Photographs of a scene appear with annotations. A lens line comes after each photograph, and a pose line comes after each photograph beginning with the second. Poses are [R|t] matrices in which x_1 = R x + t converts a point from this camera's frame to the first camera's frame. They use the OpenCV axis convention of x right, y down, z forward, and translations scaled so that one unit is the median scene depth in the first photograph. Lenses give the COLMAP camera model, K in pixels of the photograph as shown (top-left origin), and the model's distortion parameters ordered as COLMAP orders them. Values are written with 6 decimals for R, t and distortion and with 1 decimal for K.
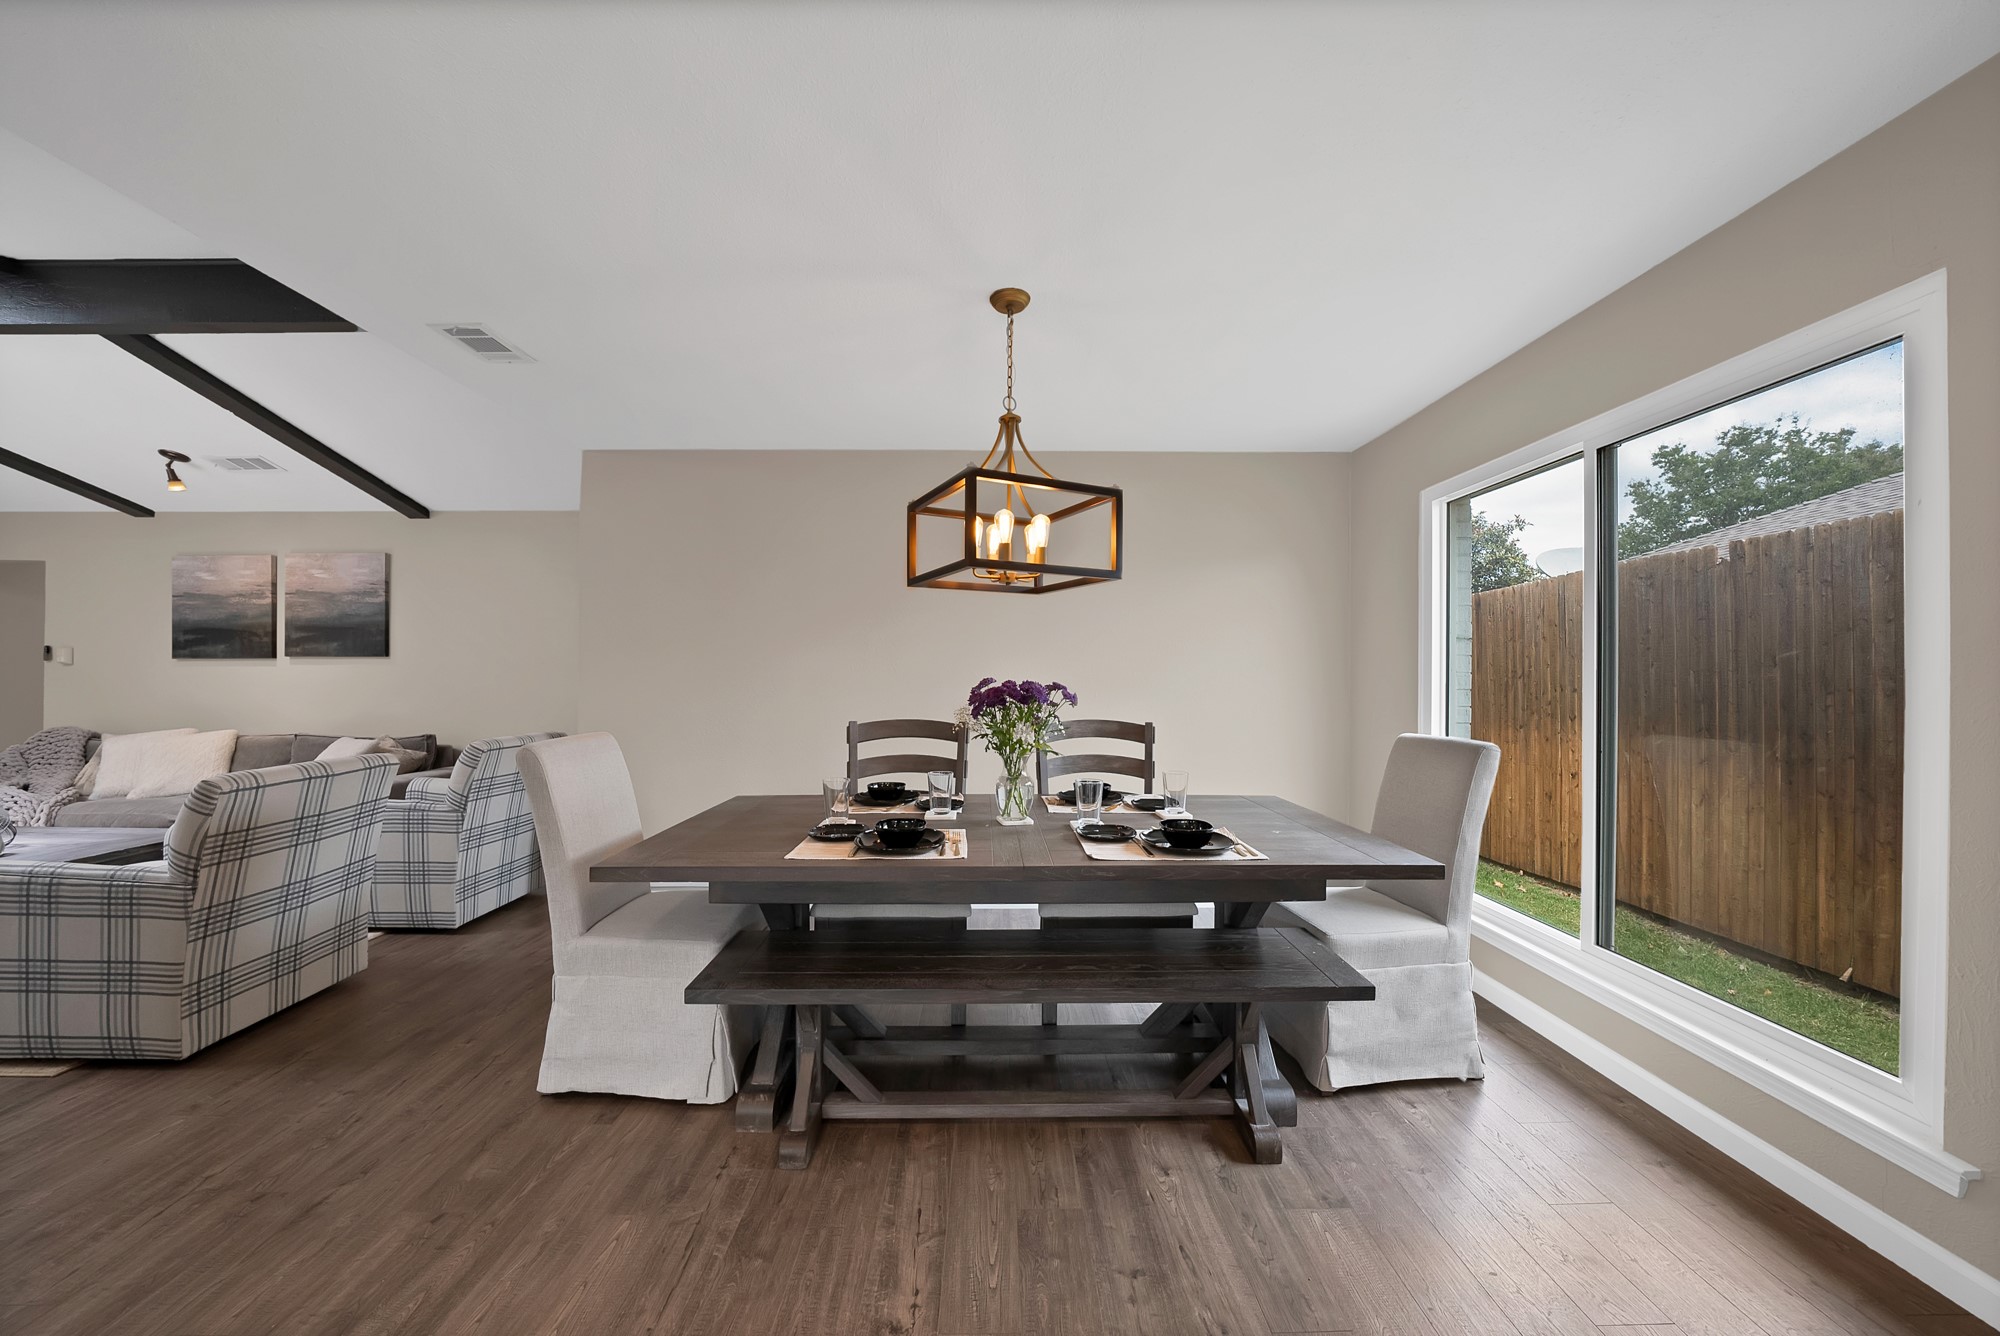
lens RADIAL K [[728.5, 0, 1018.9], [0, 728.5, 678.9], [0, 0, 1]] dist [-0.026041, 0.002361]
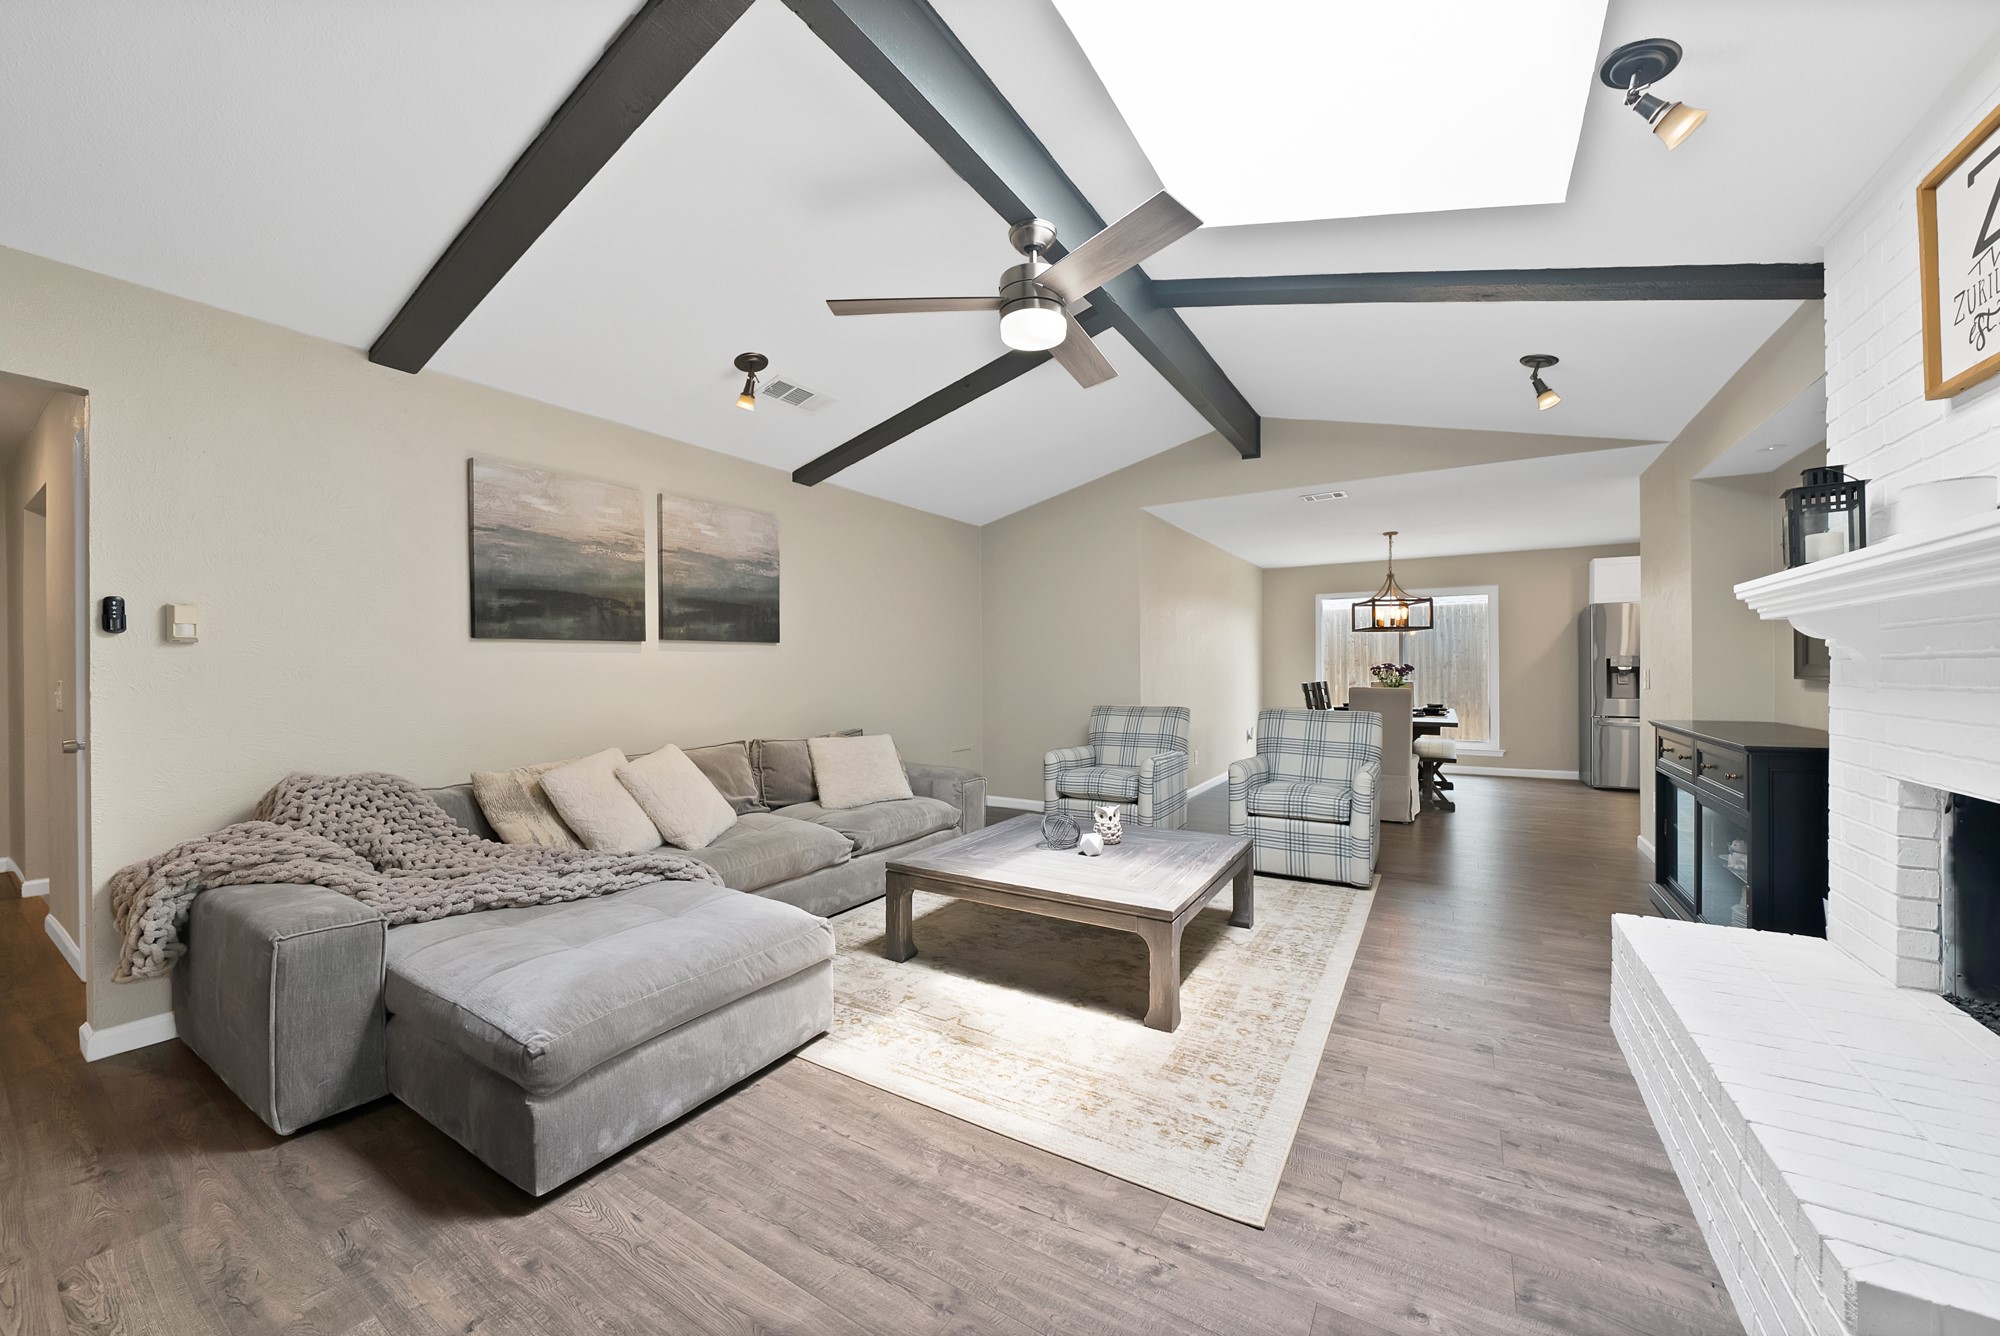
lens RADIAL K [[728.5, 0, 1047.1], [0, 728.5, 665.7], [0, 0, 1]] dist [-0.026041, 0.002361]
pose [[0.542324, -0.001001, 0.840169, -0.415571], [0.008140, 0.999959, -0.004063, 0.000084], [-0.840130, 0.009042, 0.542310, 0.085044]]
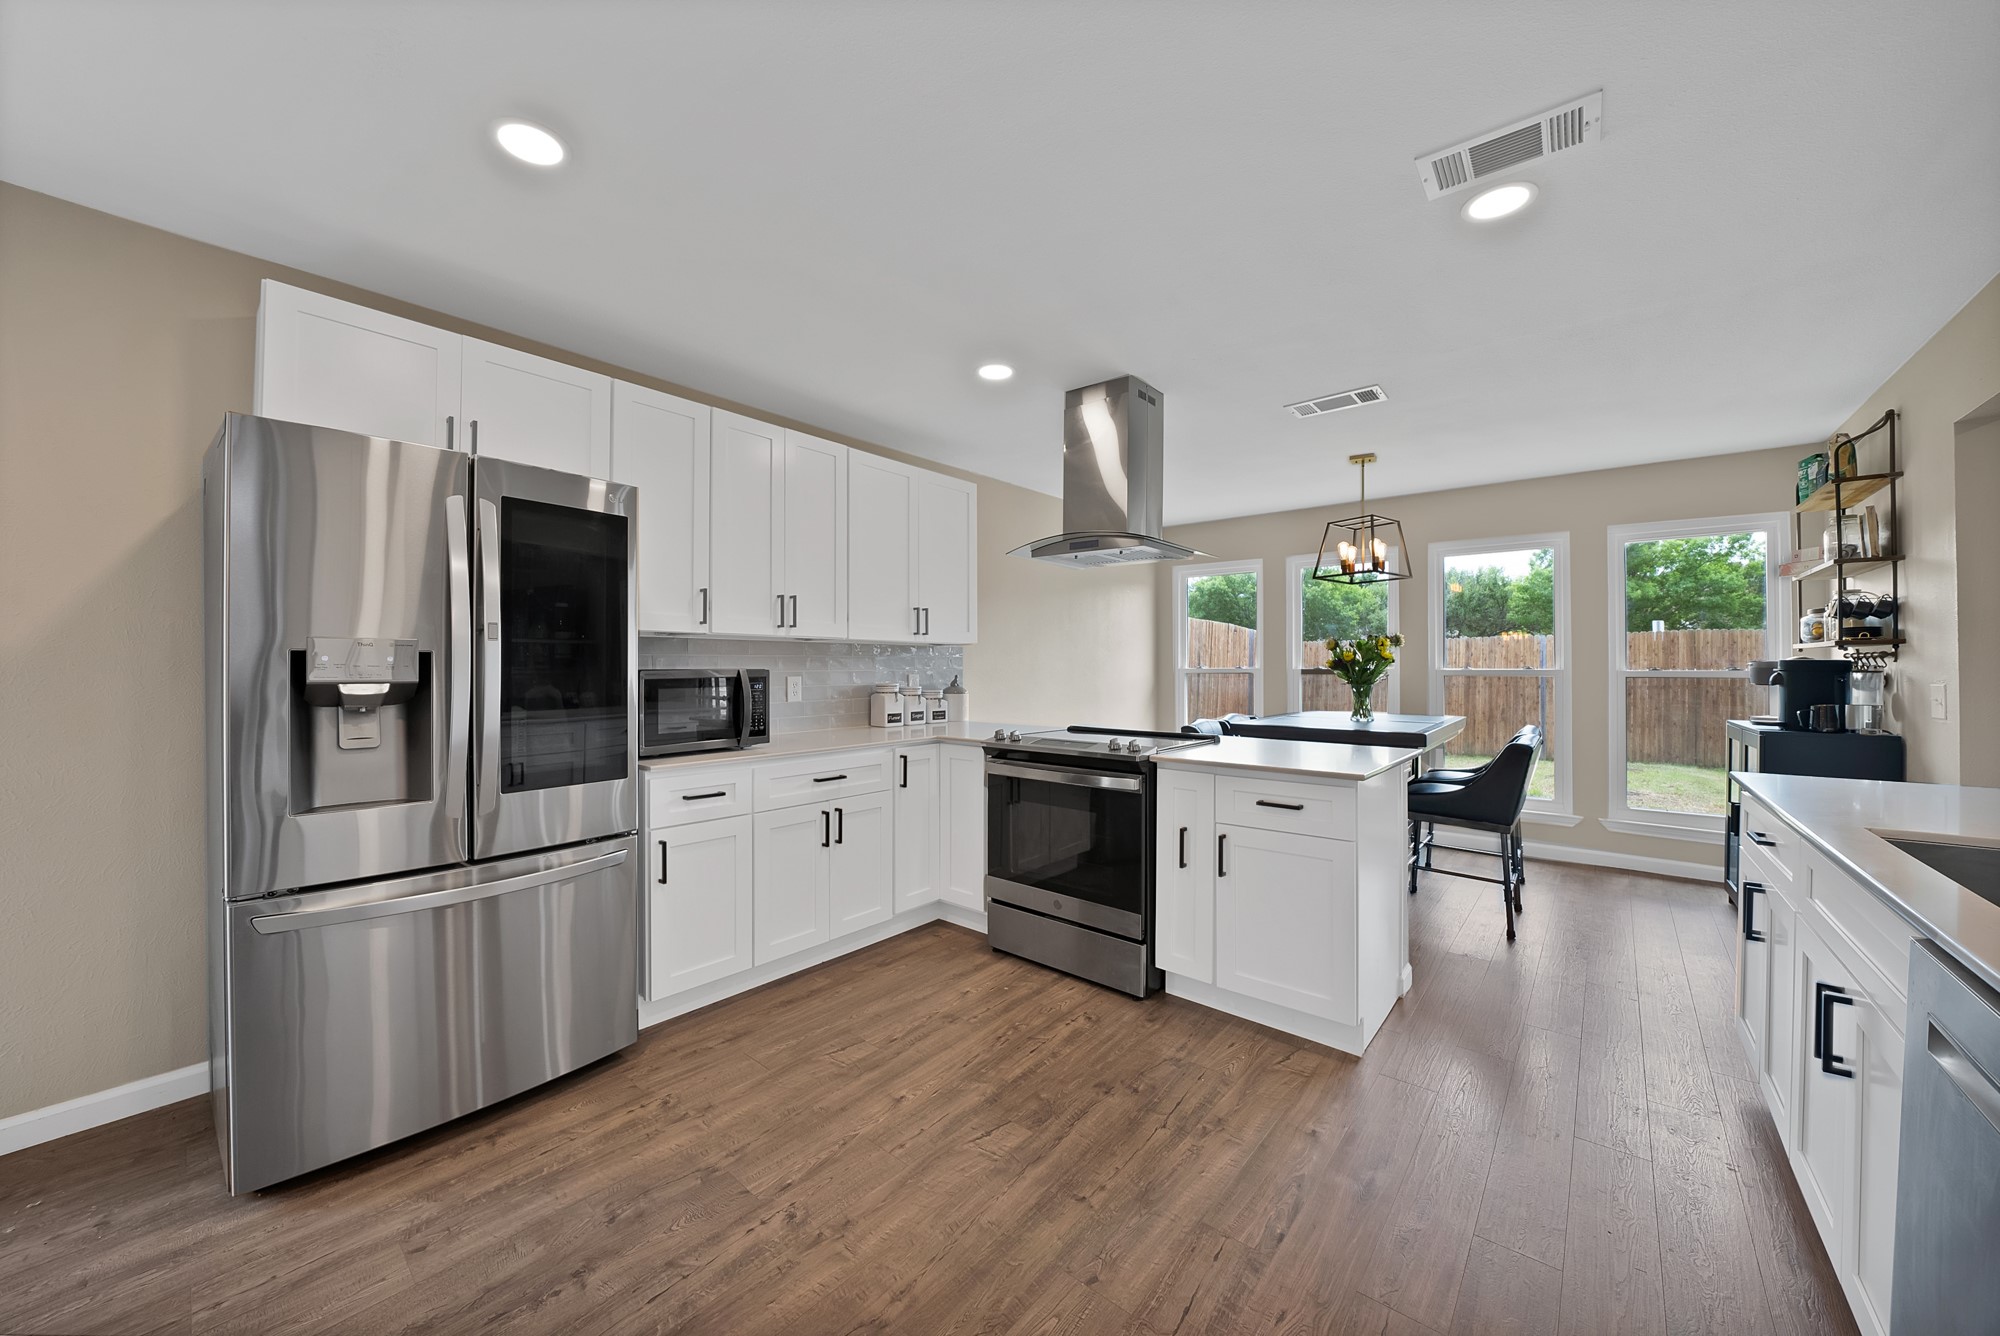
lens RADIAL K [[728.5, 0, 997.5], [0, 728.5, 662.9], [0, 0, 1]] dist [-0.026041, 0.002361]
pose [[-0.734036, -0.002999, 0.679104, -0.426327], [-0.004084, 0.999992, 0.000002, -0.000531], [-0.679098, -0.002772, -0.734042, 0.306579]]
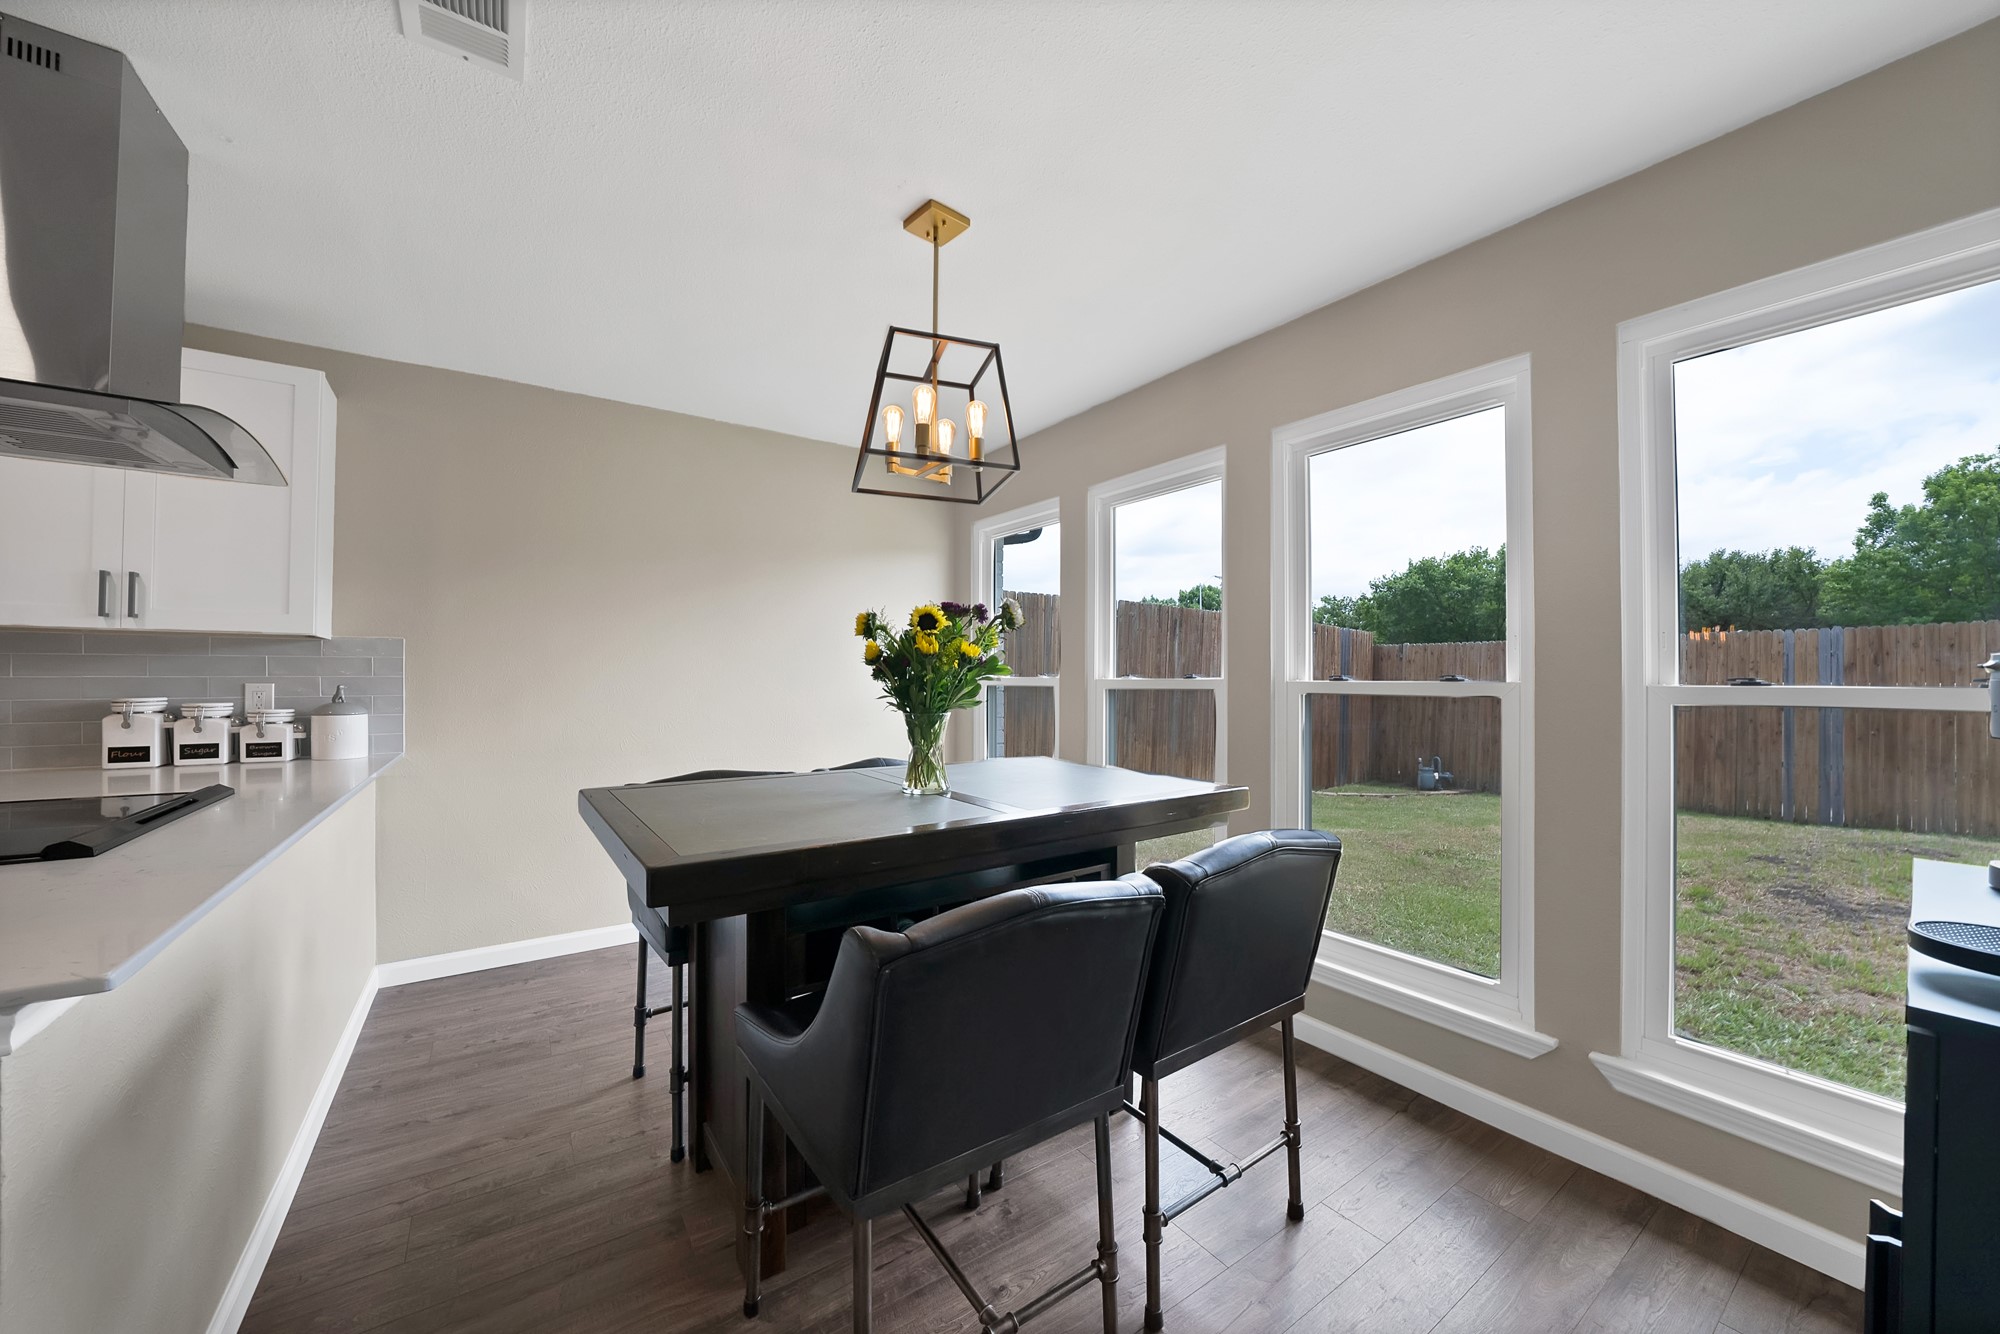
lens RADIAL K [[728.5, 0, 987.9], [0, 728.5, 679.9], [0, 0, 1]] dist [-0.026041, 0.002361]
pose [[-0.533092, -0.012356, 0.845967, -0.583860], [-0.005489, 0.999923, 0.011146, 0.004320], [-0.846039, 0.001298, -0.533119, -1.132196]]
